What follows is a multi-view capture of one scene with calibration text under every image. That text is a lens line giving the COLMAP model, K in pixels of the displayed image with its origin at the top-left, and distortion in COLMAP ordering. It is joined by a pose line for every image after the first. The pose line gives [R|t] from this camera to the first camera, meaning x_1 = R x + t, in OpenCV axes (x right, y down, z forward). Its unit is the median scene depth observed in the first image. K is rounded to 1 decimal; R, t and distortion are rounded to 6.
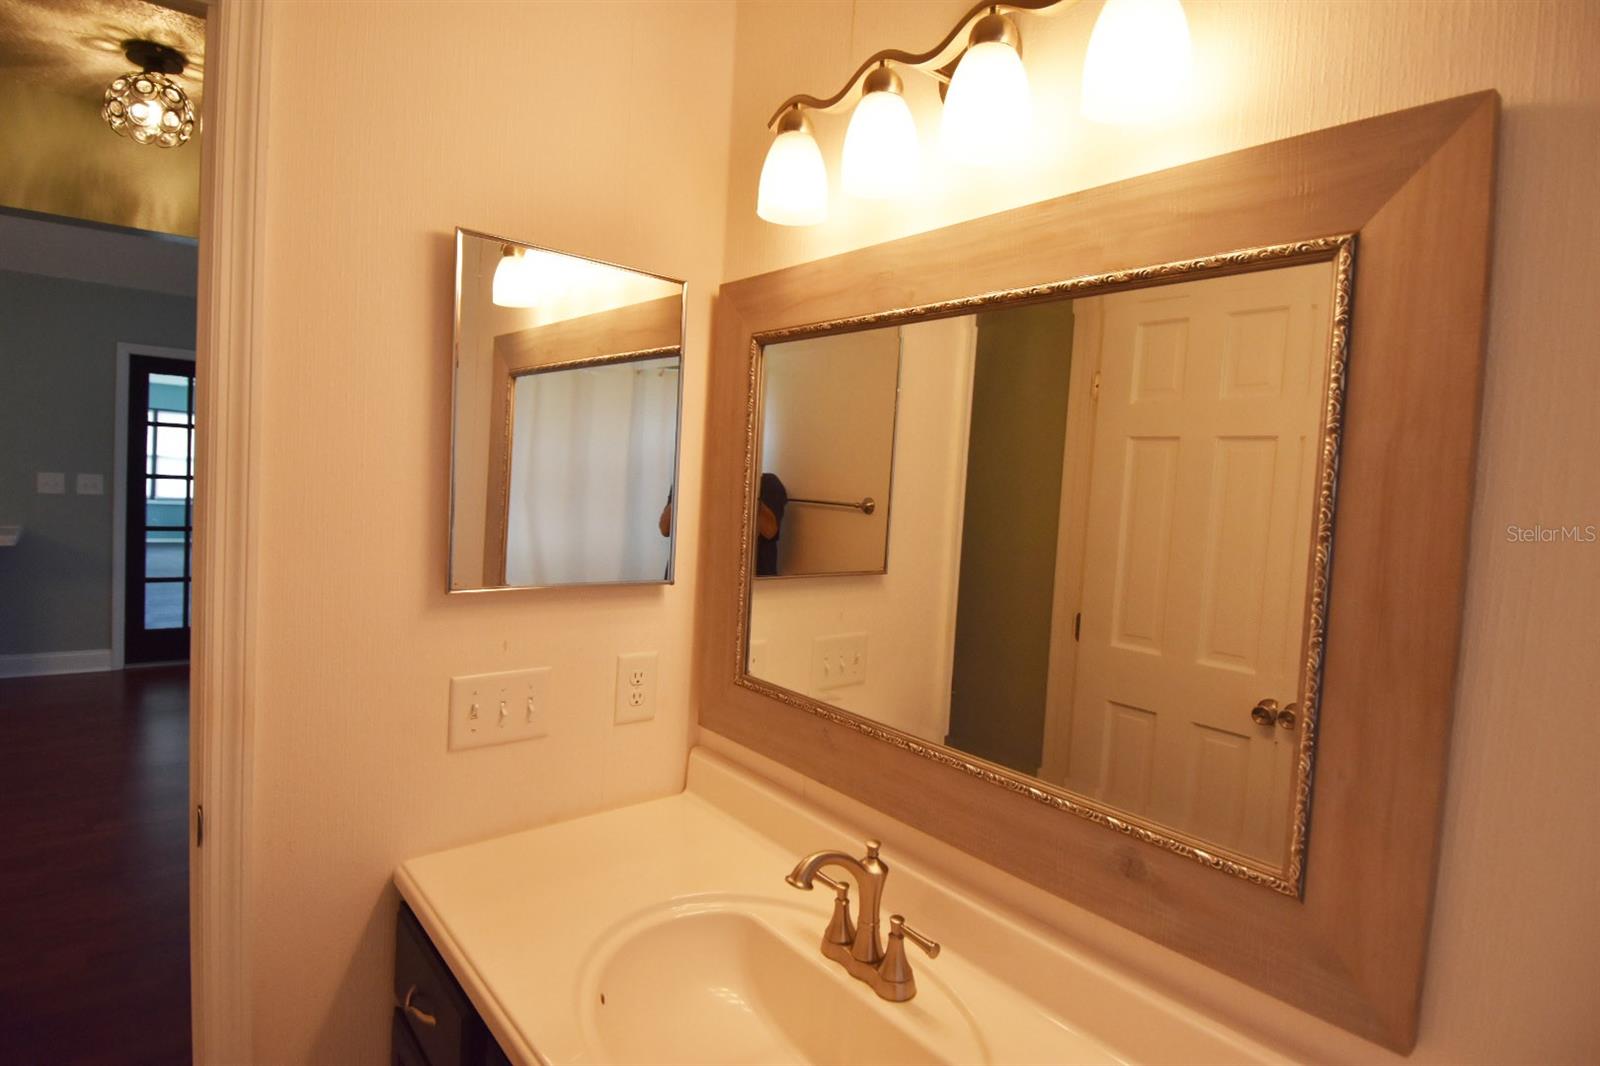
lens RADIAL K [[831.7, 0, 796.1], [0, 831.7, 523.3], [0, 0, 1]] dist [0.049220, -0.051907]
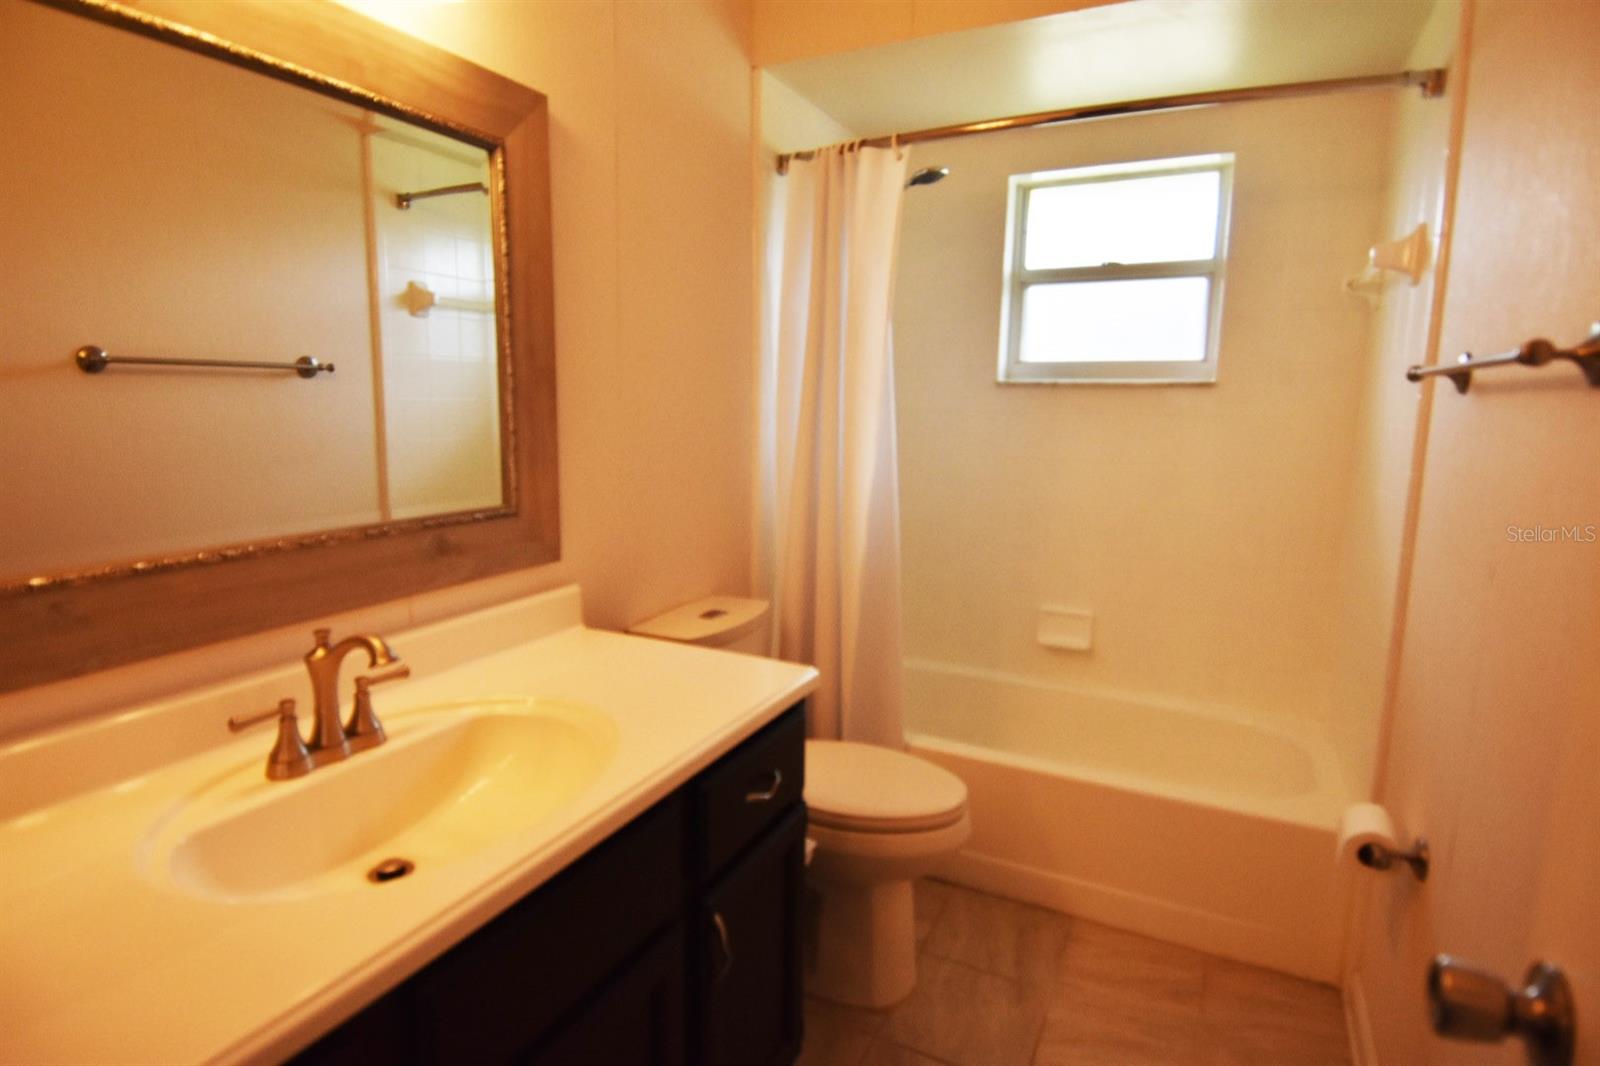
lens RADIAL K [[831.7, 0, 796.1], [0, 831.7, 523.3], [0, 0, 1]] dist [0.049220, -0.051907]
pose [[-0.383950, -0.201067, 0.901196, -0.421569], [0.018707, 0.974109, 0.225305, 0.019707], [-0.923165, 0.103364, -0.370247, 0.357327]]
